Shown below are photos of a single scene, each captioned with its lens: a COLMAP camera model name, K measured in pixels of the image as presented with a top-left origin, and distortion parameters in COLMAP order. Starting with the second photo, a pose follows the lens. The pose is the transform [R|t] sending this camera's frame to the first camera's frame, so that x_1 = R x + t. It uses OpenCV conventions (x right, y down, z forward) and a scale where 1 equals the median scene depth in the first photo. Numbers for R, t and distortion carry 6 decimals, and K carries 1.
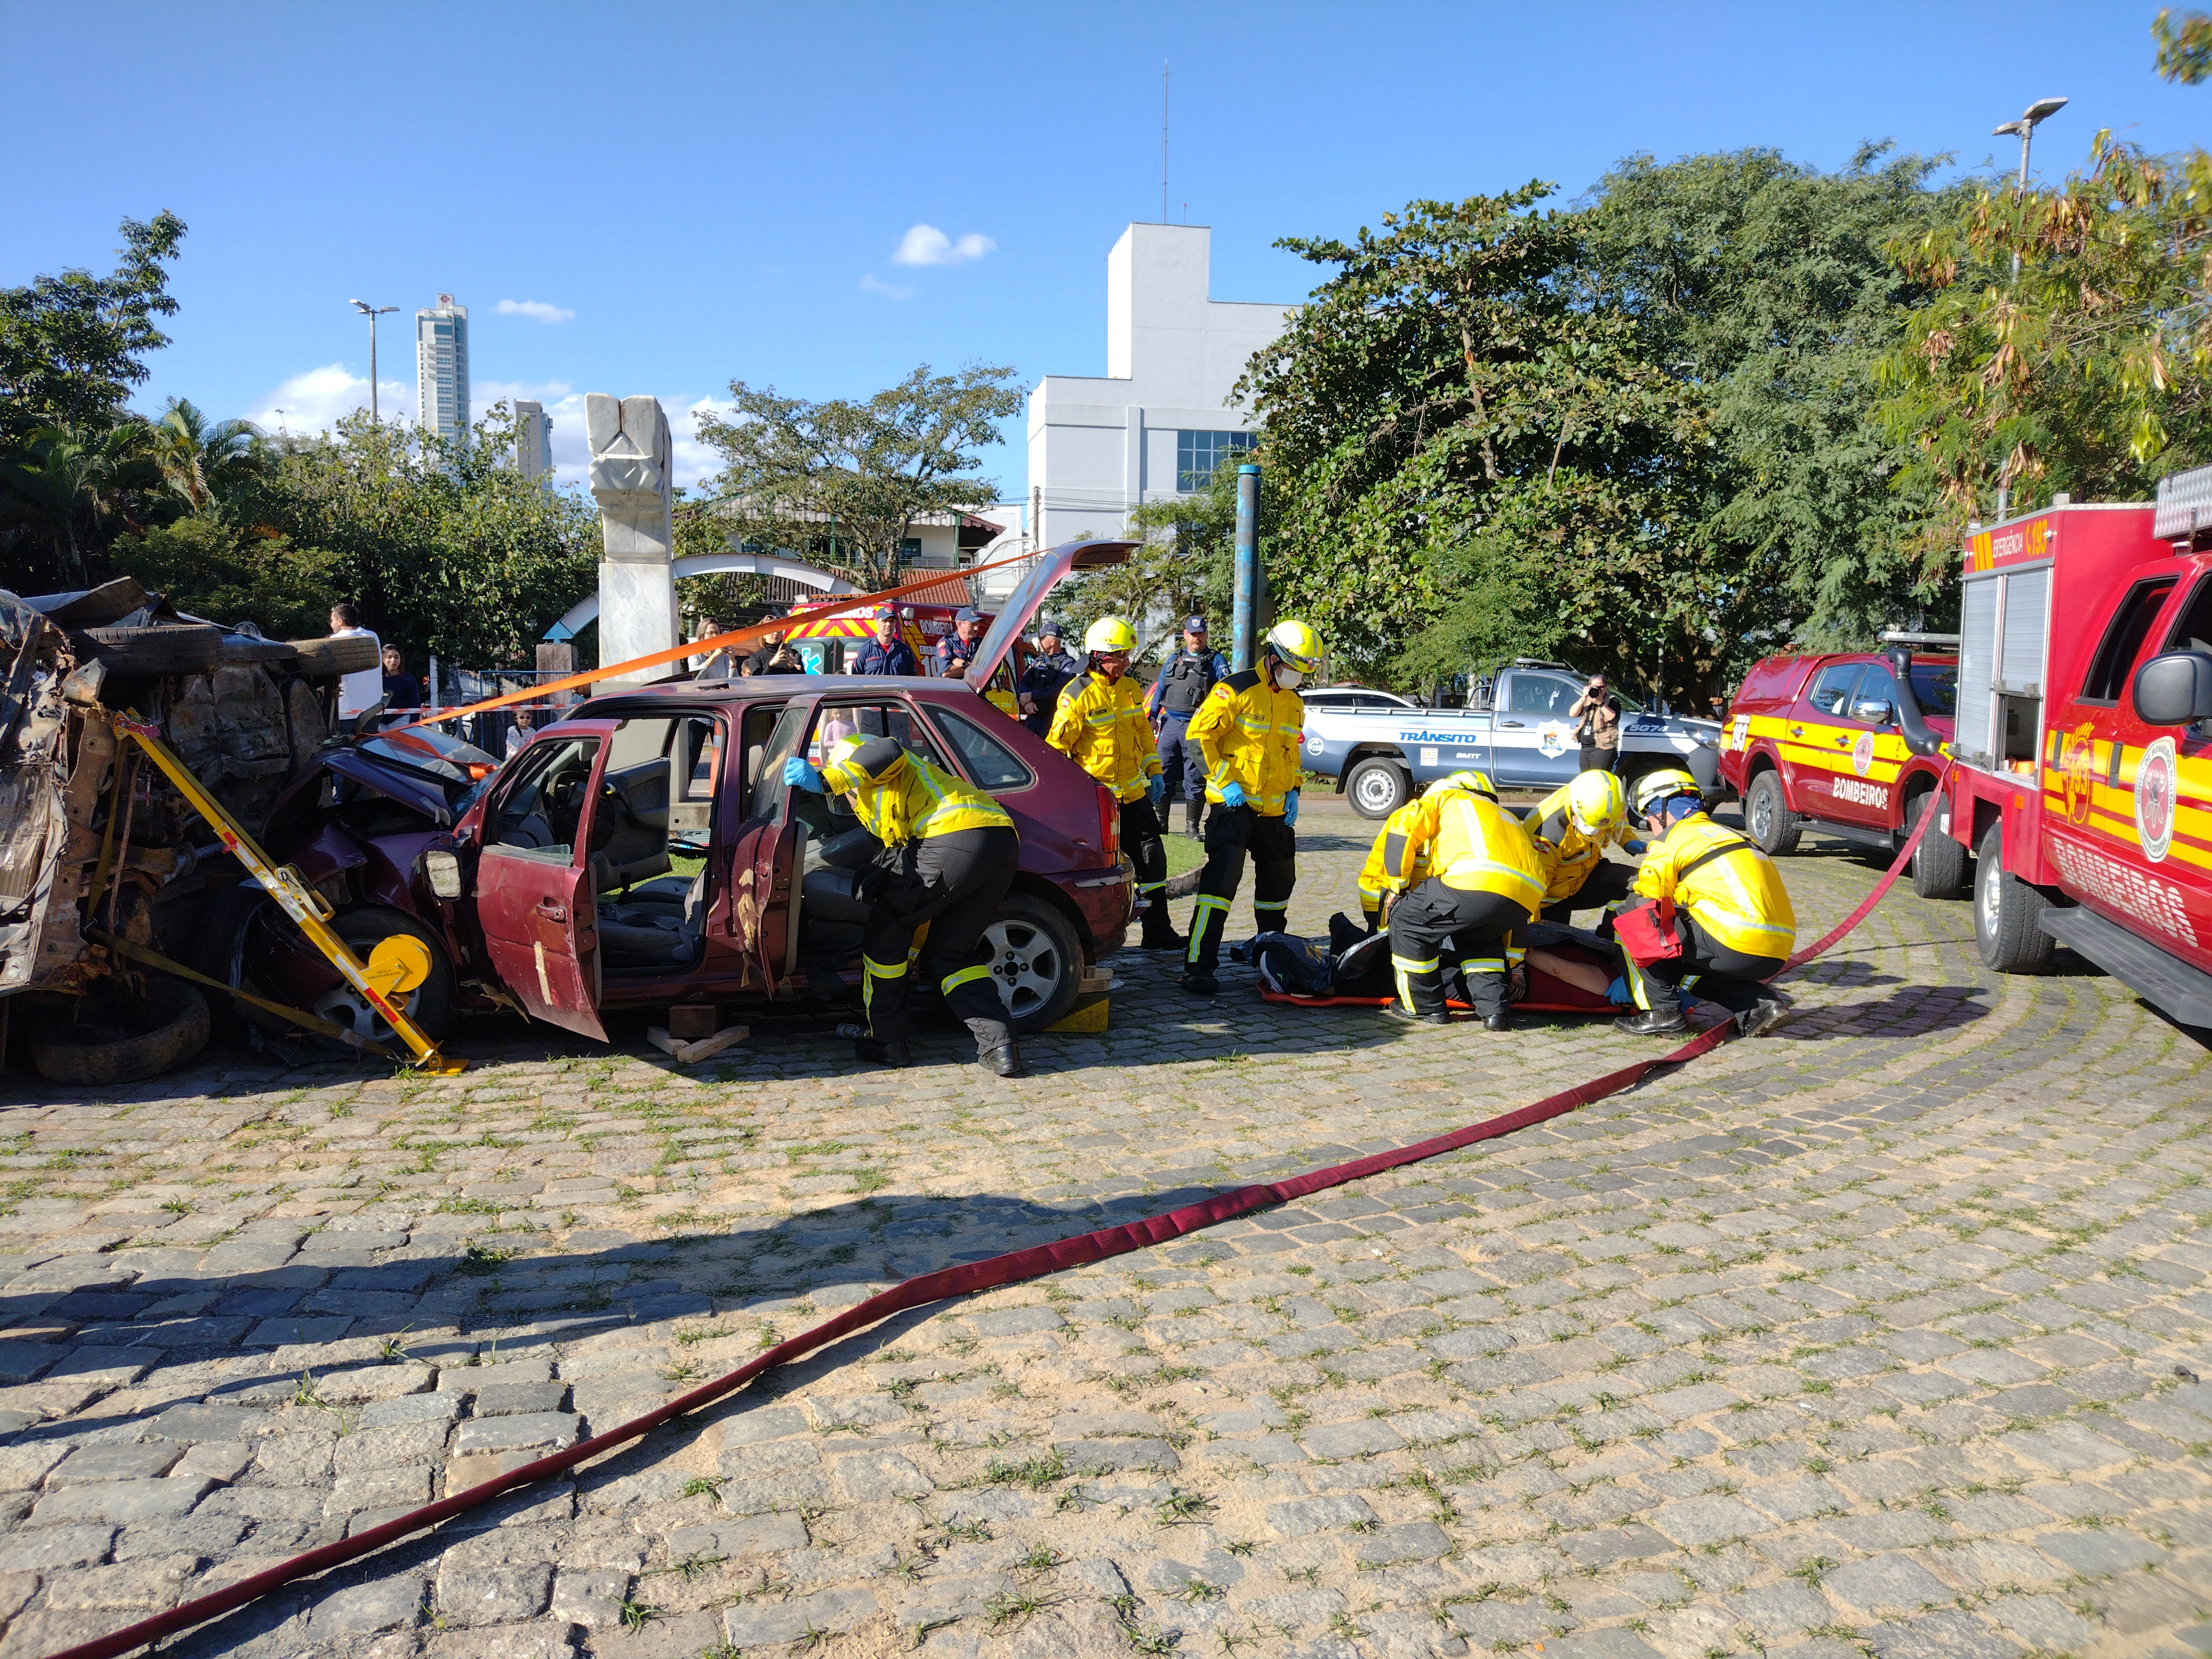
lens RADIAL K [[1622.4, 0, 1130.5], [0, 1622.4, 864.5], [0, 0, 1]] dist [0.033321, -0.045539]
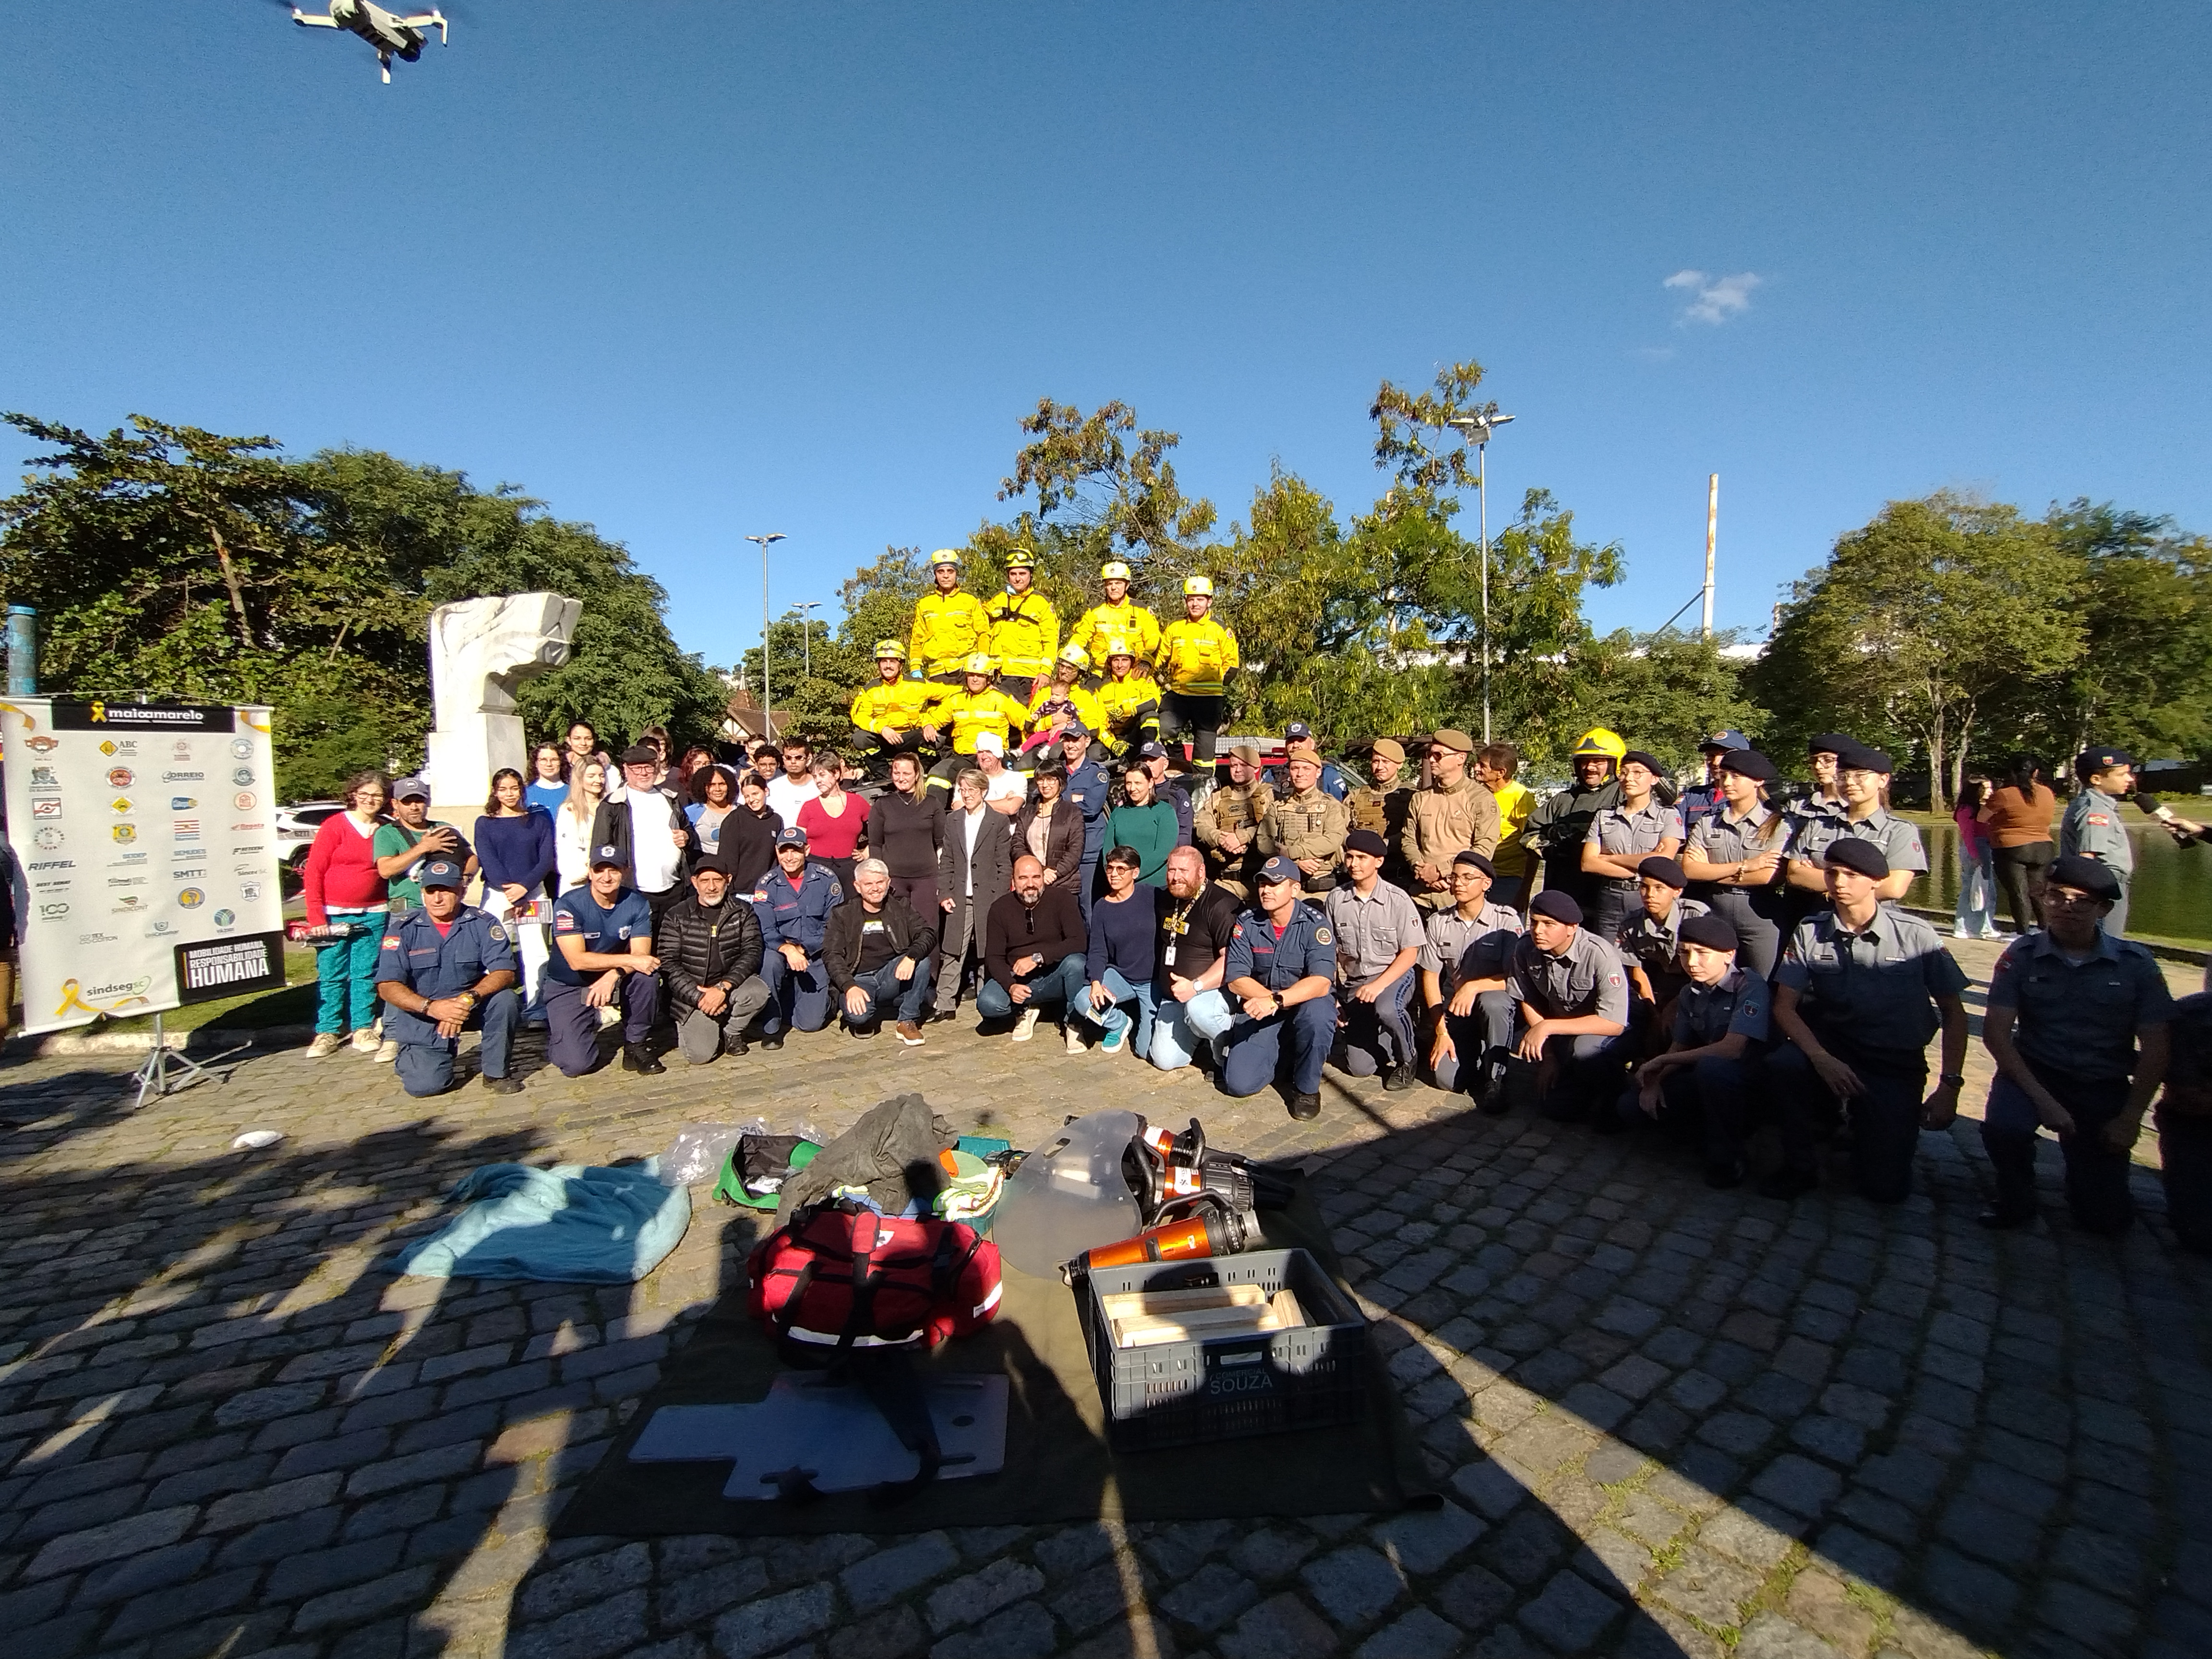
lens RADIAL K [[1004.4, 0, 1121.1], [0, 1004.4, 826.7], [0, 0, 1]] dist [-0.010093, 0.002424]
pose [[0.302803, -0.038598, 0.952271, -0.377869], [0.115397, 0.993313, 0.003568, -0.014247], [-0.946041, 0.108809, 0.305232, 0.108993]]
